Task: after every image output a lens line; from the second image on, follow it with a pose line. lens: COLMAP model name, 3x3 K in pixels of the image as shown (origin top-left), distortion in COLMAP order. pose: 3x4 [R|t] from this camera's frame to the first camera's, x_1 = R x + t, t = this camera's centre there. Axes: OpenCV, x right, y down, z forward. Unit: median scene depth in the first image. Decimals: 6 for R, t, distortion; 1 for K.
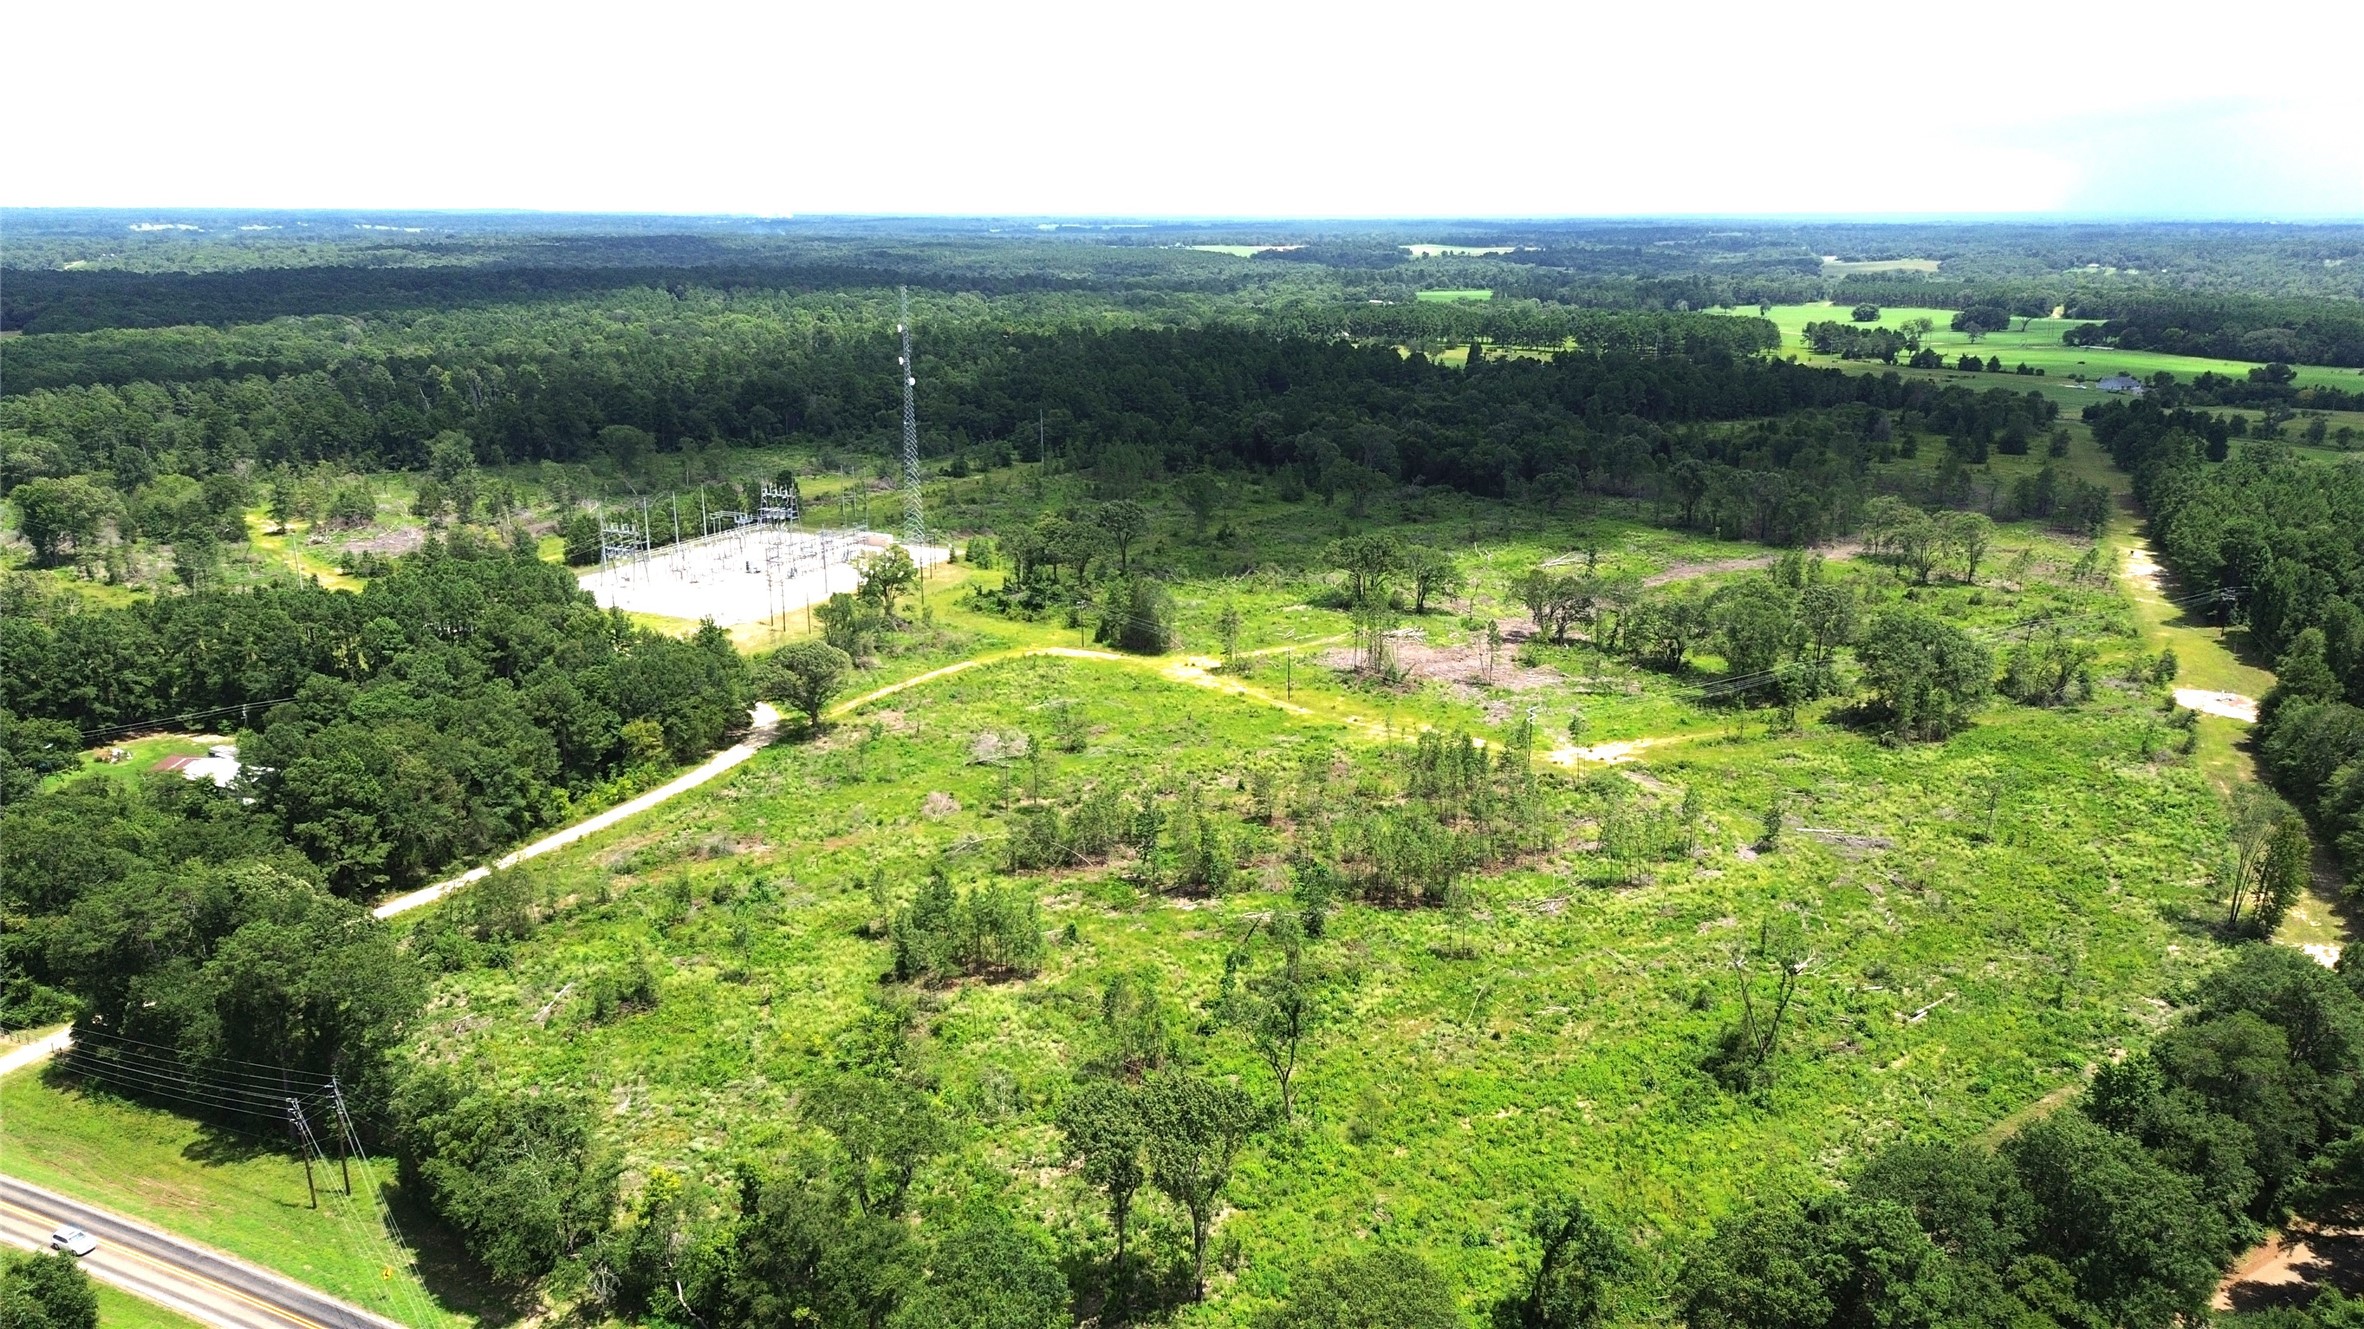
lens RADIAL K [[1689.4, 0, 1195.2], [0, 1689.4, 664.8], [0, 0, 1]] dist [0.030839, -0.002846]
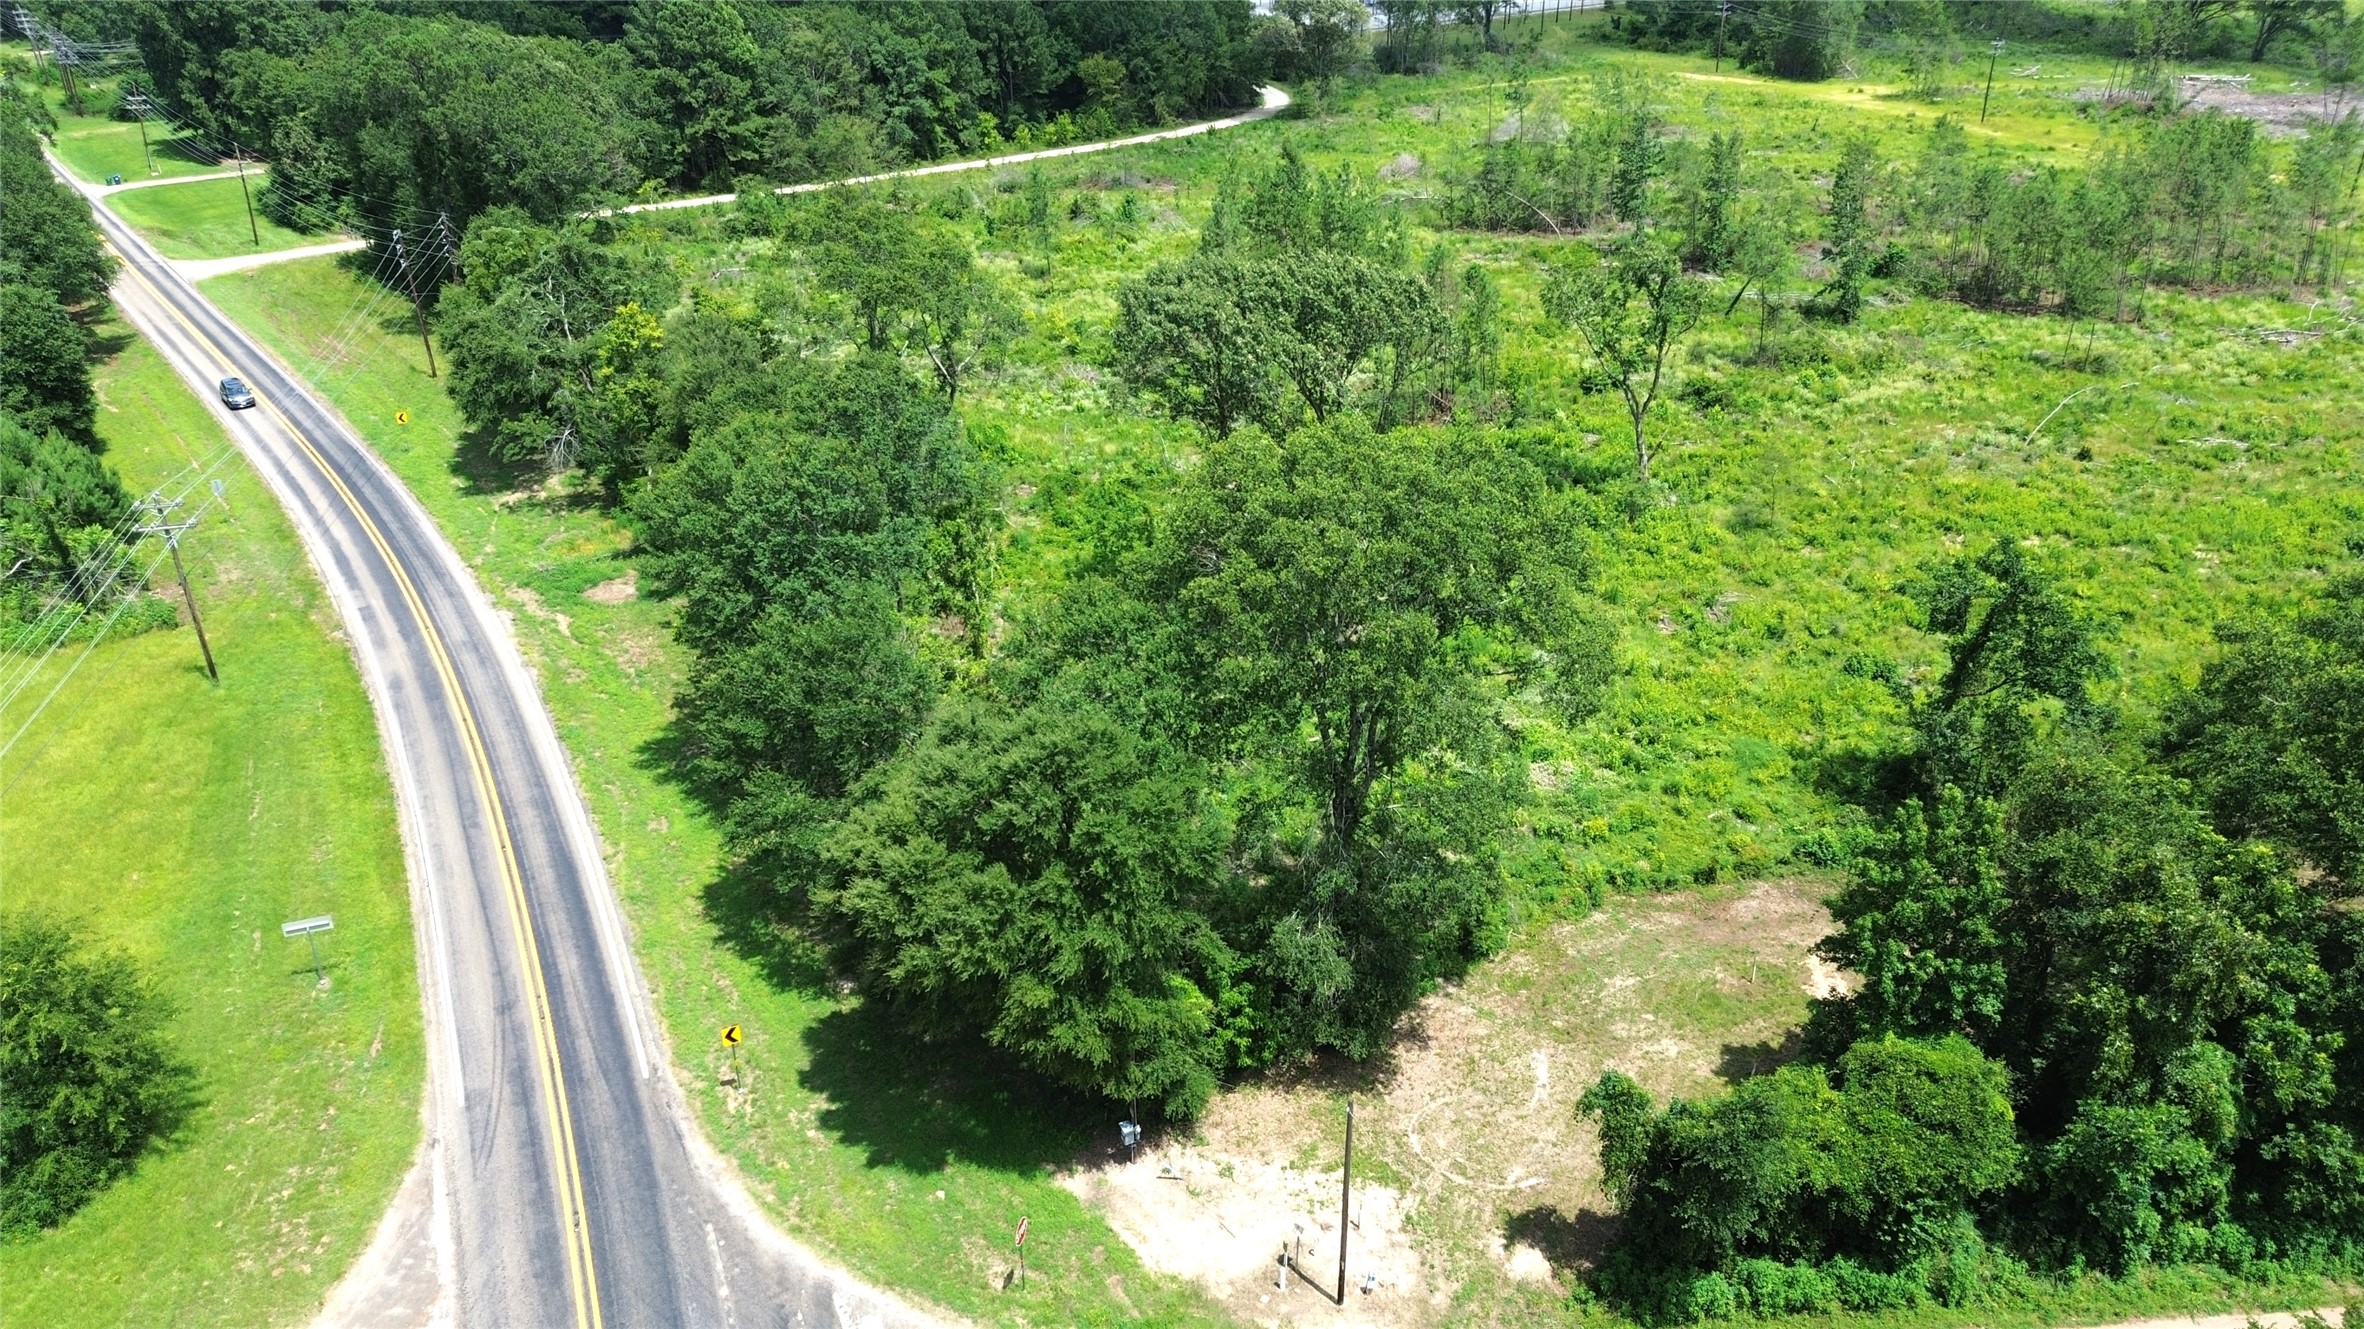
lens RADIAL K [[1688.5, 0, 1178.4], [0, 1688.5, 668.8], [0, 0, 1]] dist [0.065052, -0.071249]
pose [[0.890279, 0.192261, -0.412843, 0.107760], [-0.106370, 0.969230, 0.221989, 0.132180], [0.442819, -0.153718, 0.883336, 0.225076]]
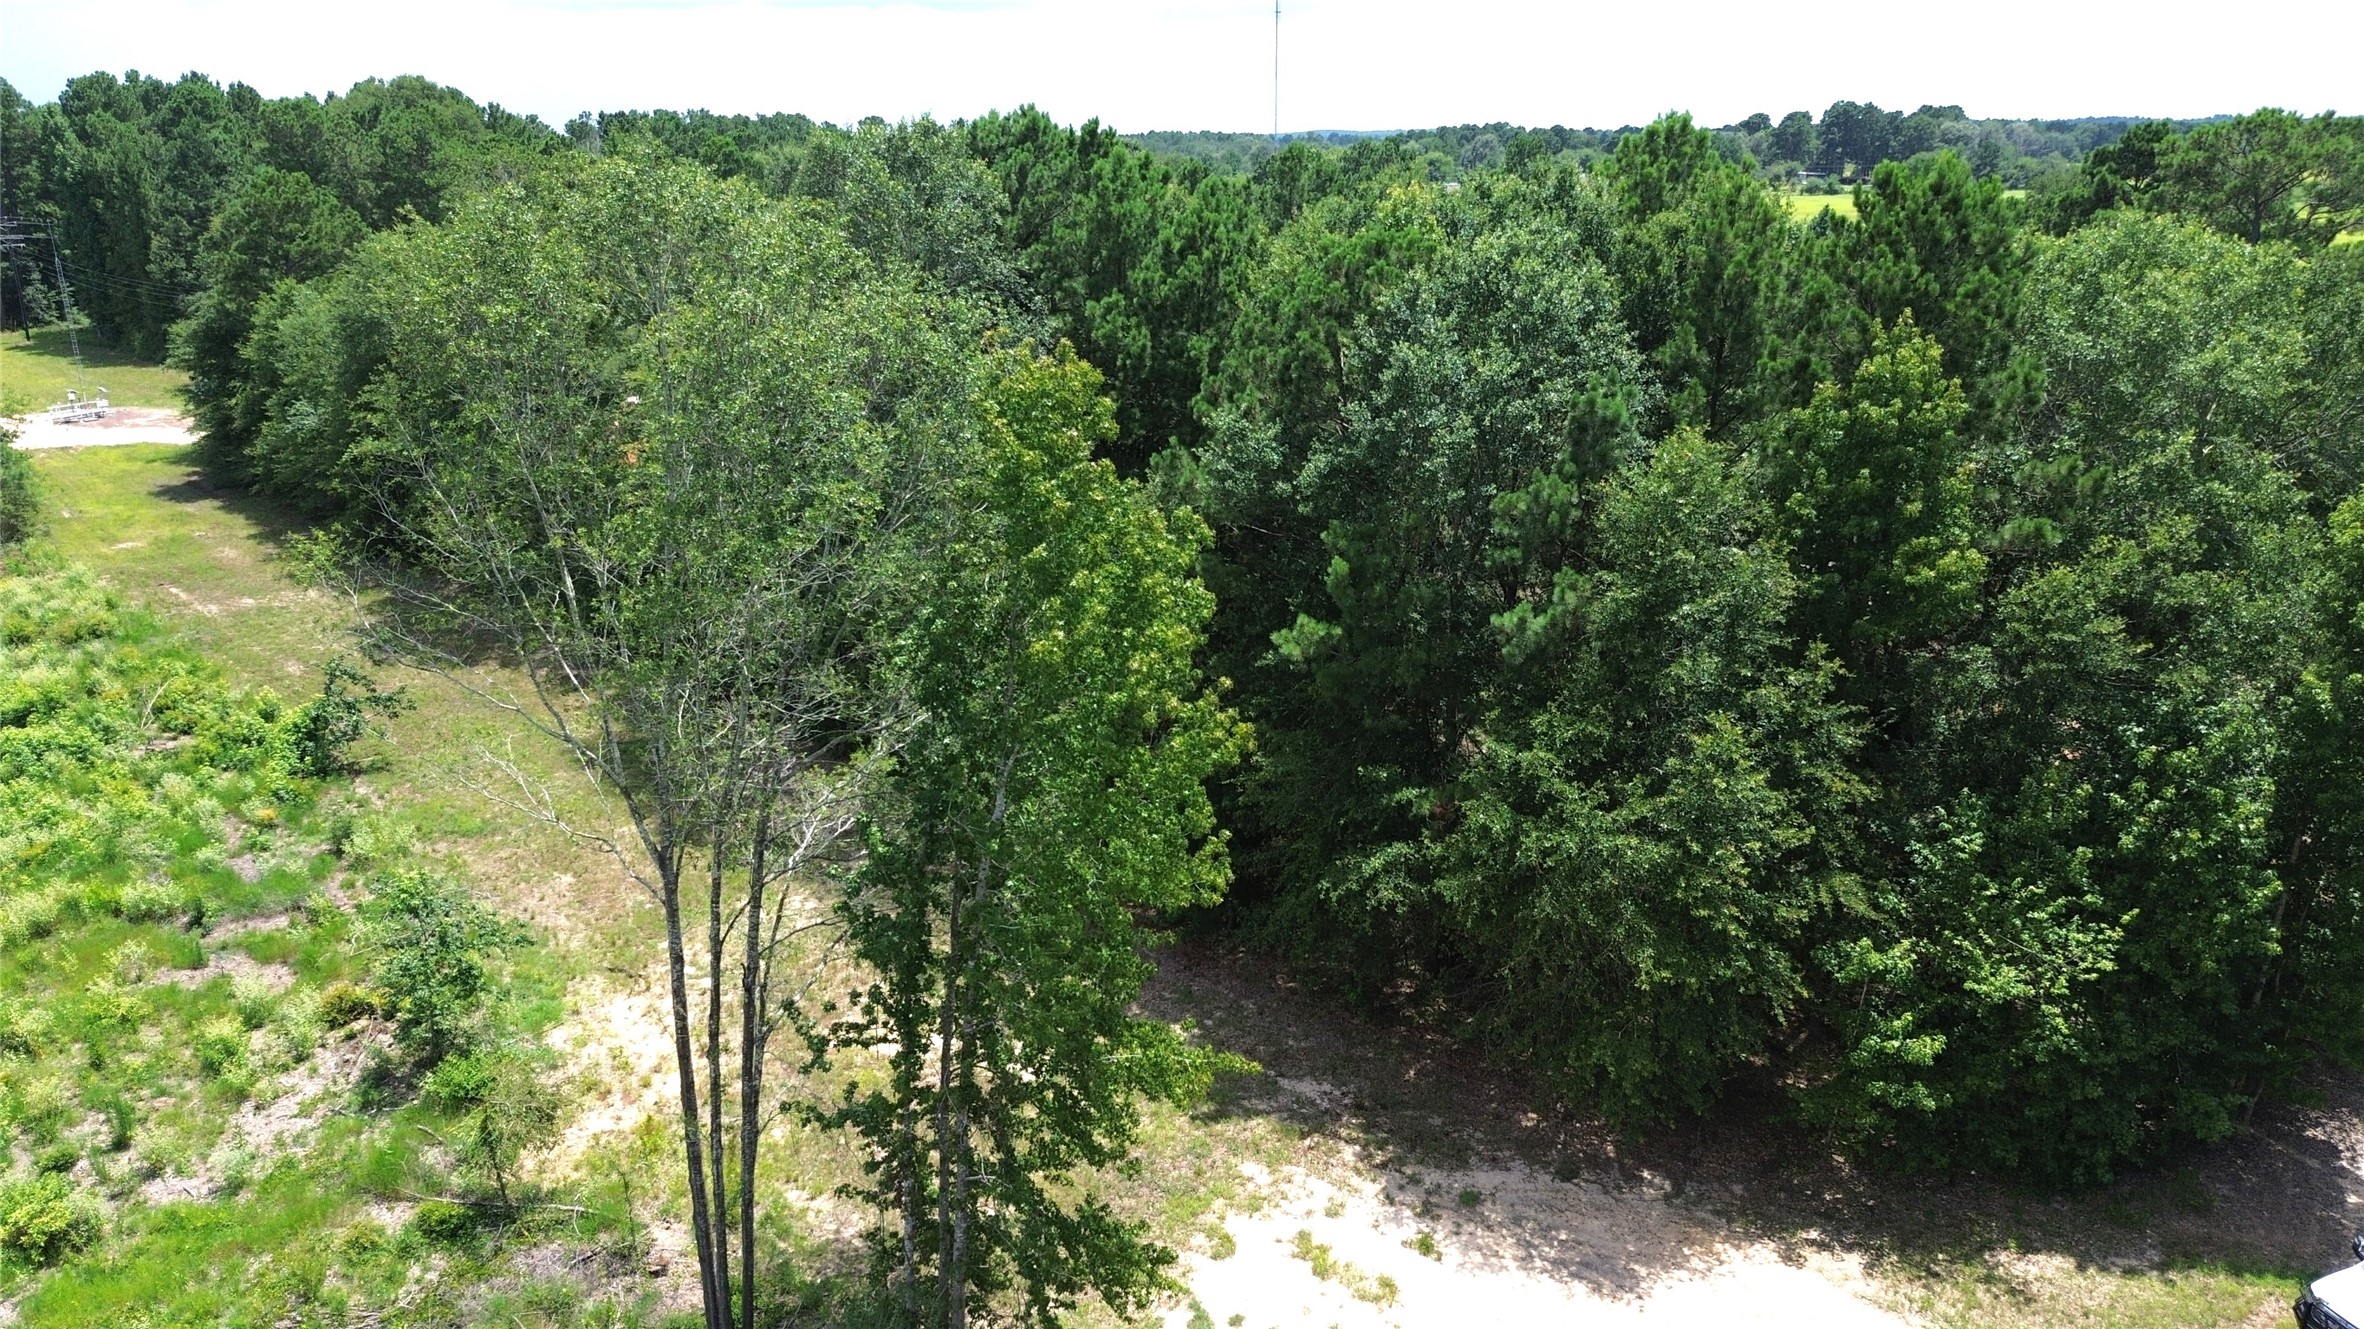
lens RADIAL K [[1680.9, 0, 1189.8], [0, 1680.9, 669.9], [0, 0, 1]] dist [0.064078, -0.064155]
pose [[0.408882, -0.282688, 0.867700, 0.416718], [0.249018, 0.949292, 0.191926, 0.067534], [-0.877955, 0.137598, 0.458543, 0.716325]]
